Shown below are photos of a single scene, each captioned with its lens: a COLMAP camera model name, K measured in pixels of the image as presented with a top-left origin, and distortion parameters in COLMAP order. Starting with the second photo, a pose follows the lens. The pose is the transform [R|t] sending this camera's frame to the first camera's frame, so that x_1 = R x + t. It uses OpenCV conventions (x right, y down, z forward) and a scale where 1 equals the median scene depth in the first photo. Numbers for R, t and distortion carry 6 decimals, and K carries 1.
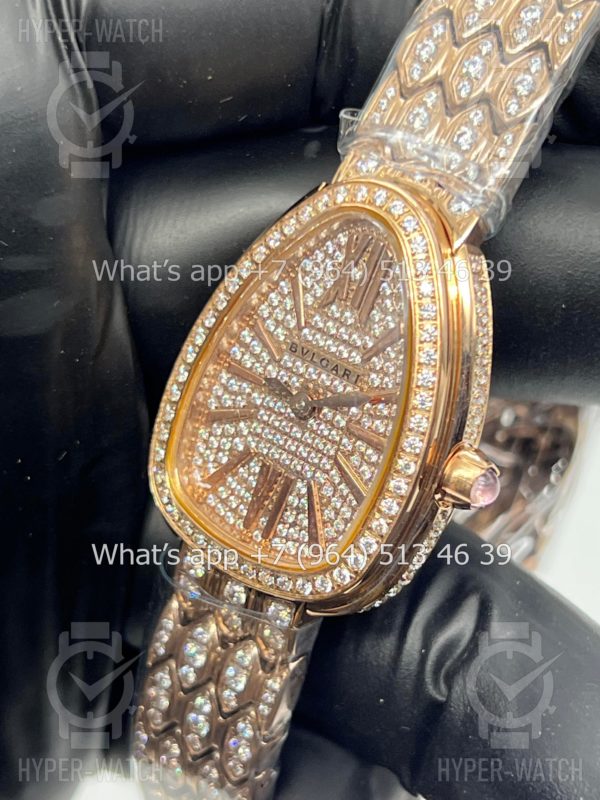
lens RADIAL K [[1924.3, 0, 296.7], [0, 1924.3, 404.2], [0, 0, 1]] dist [0.112344, 0.000000]
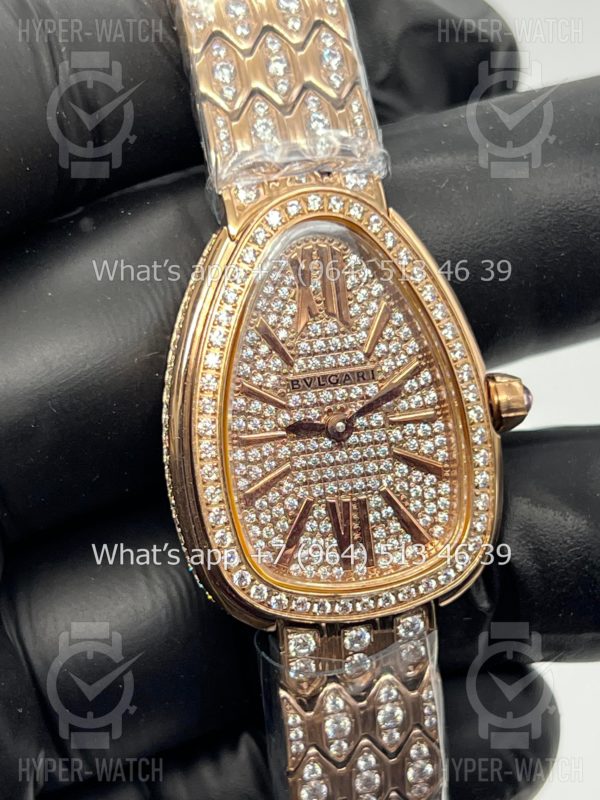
lens RADIAL K [[1924.3, 0, 302.5], [0, 1924.3, 402.9], [0, 0, 1]] dist [0.112344, 0.000000]
pose [[0.632078, -0.472142, 0.614459, -0.601303], [0.506024, 0.852023, 0.134149, -0.150068], [-0.586871, 0.226138, 0.777460, 0.241501]]
